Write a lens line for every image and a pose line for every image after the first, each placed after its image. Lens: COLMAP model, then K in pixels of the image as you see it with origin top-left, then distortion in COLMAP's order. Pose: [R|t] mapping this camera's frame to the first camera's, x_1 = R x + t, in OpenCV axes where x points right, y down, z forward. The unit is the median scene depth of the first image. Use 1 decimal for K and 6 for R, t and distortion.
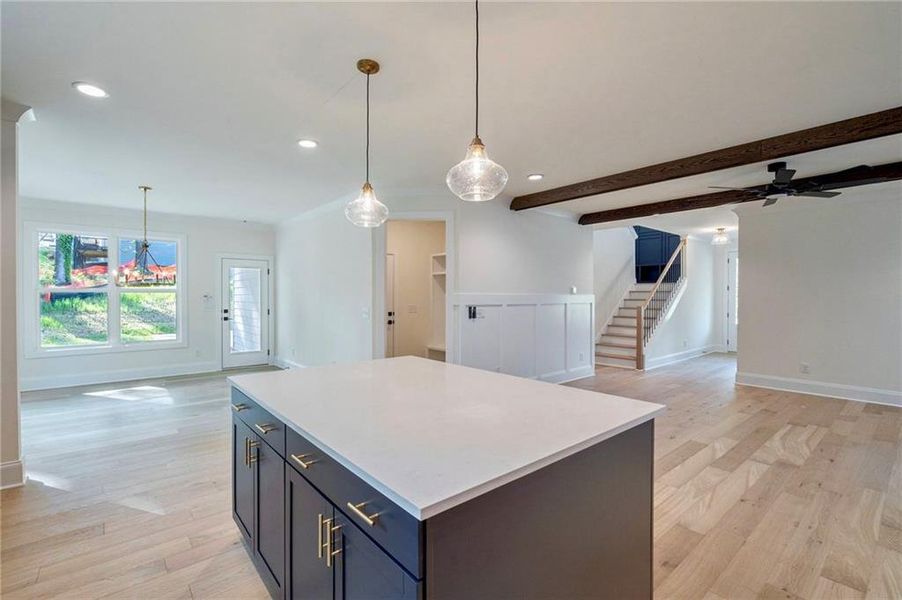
lens RADIAL K [[410.7, 0, 451.0], [0, 410.7, 300.0], [0, 0, 1]] dist [-0.003342, -0.000108]
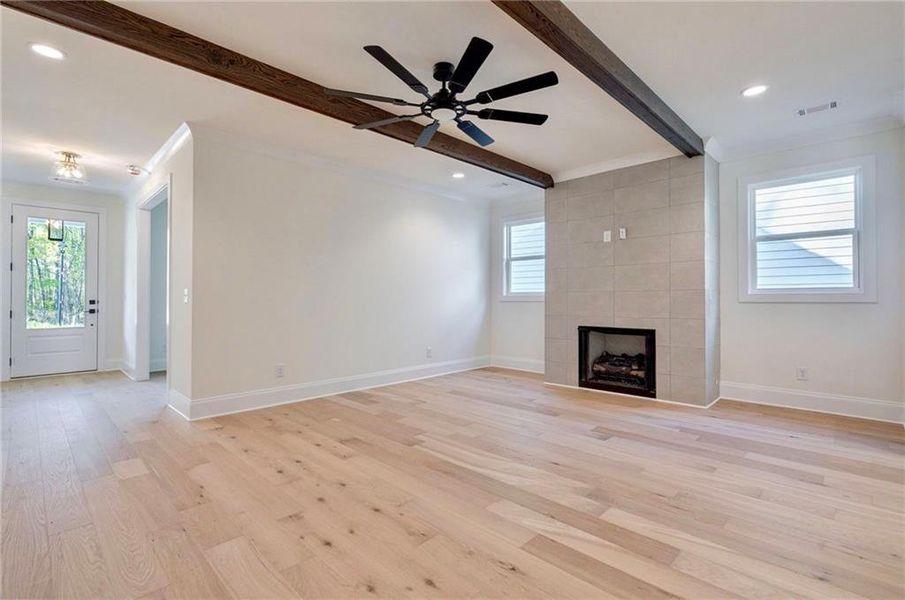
lens RADIAL K [[416.1, 0, 452.5], [0, 416.1, 300.0], [0, 0, 1]] dist [-0.002102, -0.000296]
pose [[-0.093649, -0.007045, 0.995580, 0.125088], [0.012150, 0.999892, 0.008218, 0.055694], [-0.995531, 0.012866, -0.093554, 1.236541]]
